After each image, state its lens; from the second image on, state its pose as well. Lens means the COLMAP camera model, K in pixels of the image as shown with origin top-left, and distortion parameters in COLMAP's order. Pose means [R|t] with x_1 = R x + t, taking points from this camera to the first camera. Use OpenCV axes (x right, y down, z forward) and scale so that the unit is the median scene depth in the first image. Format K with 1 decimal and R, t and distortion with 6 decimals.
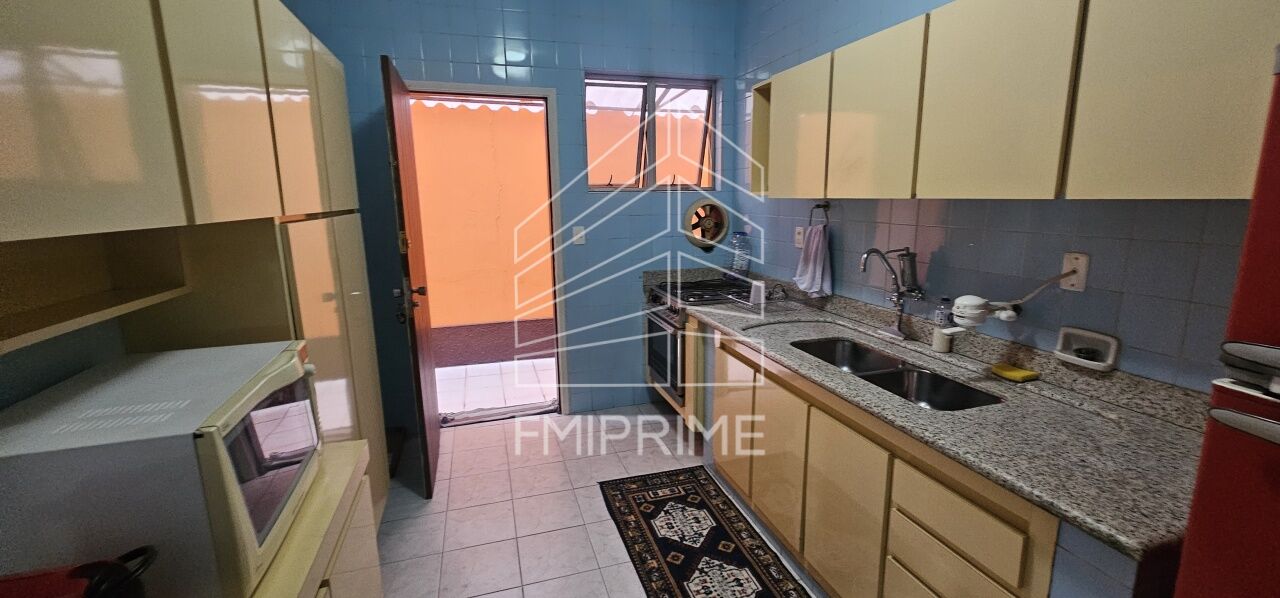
lens RADIAL K [[525.6, 0, 640.8], [0, 525.6, 296.4], [0, 0, 1]] dist [-0.001864, 0.000926]
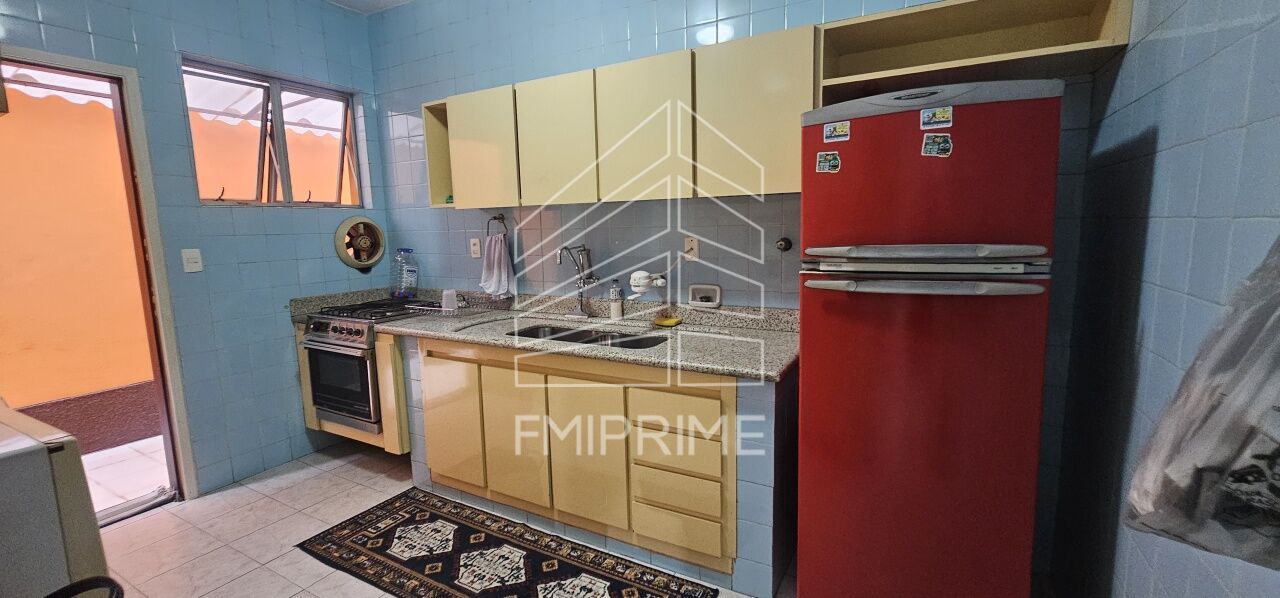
lens RADIAL K [[525.6, 0, 645.3], [0, 525.6, 297.3], [0, 0, 1]] dist [-0.001864, 0.000926]
pose [[0.725032, -0.098641, 0.681615, -0.223209], [0.143862, 0.989549, -0.009821, 0.056730], [-0.673523, 0.105179, 0.731645, -0.024835]]
